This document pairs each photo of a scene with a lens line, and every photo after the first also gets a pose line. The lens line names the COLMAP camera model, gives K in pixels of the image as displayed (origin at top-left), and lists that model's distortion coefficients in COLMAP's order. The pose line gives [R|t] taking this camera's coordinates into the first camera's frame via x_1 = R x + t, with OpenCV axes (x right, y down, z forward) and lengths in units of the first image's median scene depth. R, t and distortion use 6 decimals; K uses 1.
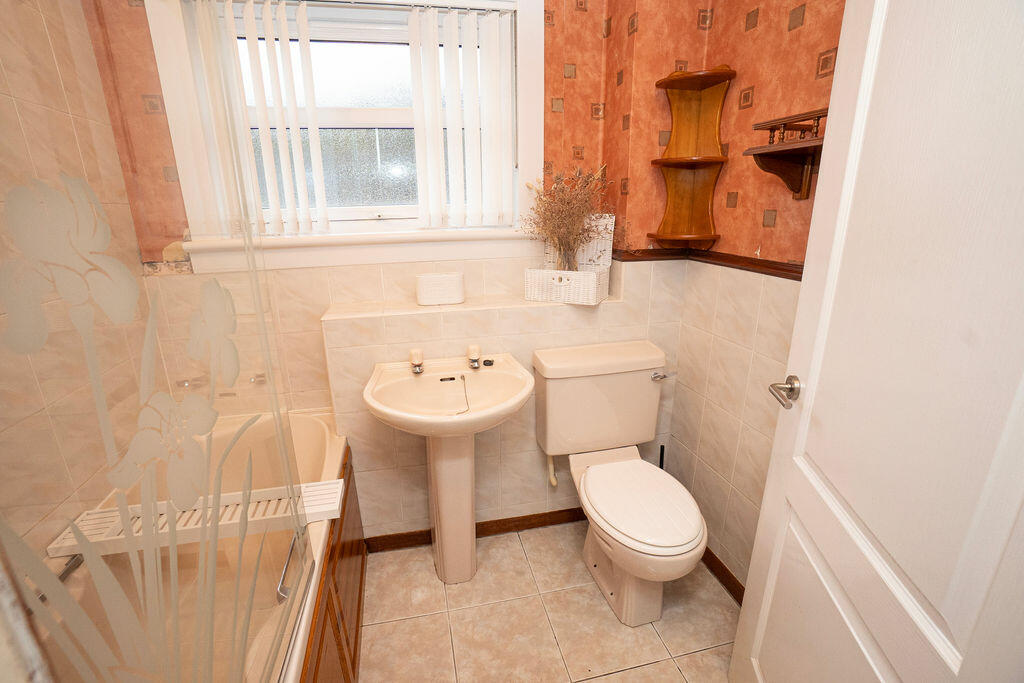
lens RADIAL K [[448.3, 0, 509.5], [0, 448.3, 344.6], [0, 0, 1]] dist [-0.046597, 0.000578]
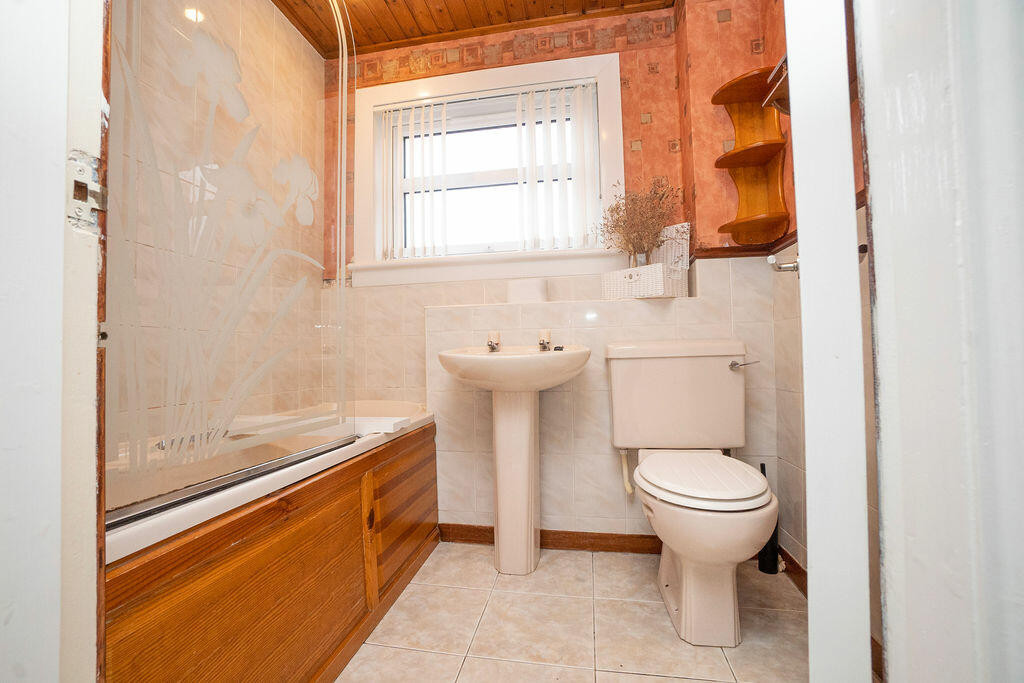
lens RADIAL K [[448.3, 0, 509.5], [0, 448.3, 344.6], [0, 0, 1]] dist [-0.046597, 0.000578]
pose [[0.924908, -0.012559, -0.379984, 0.245940], [-0.104521, 0.952544, -0.285895, 0.340460], [0.365542, 0.304143, 0.879702, 0.010040]]
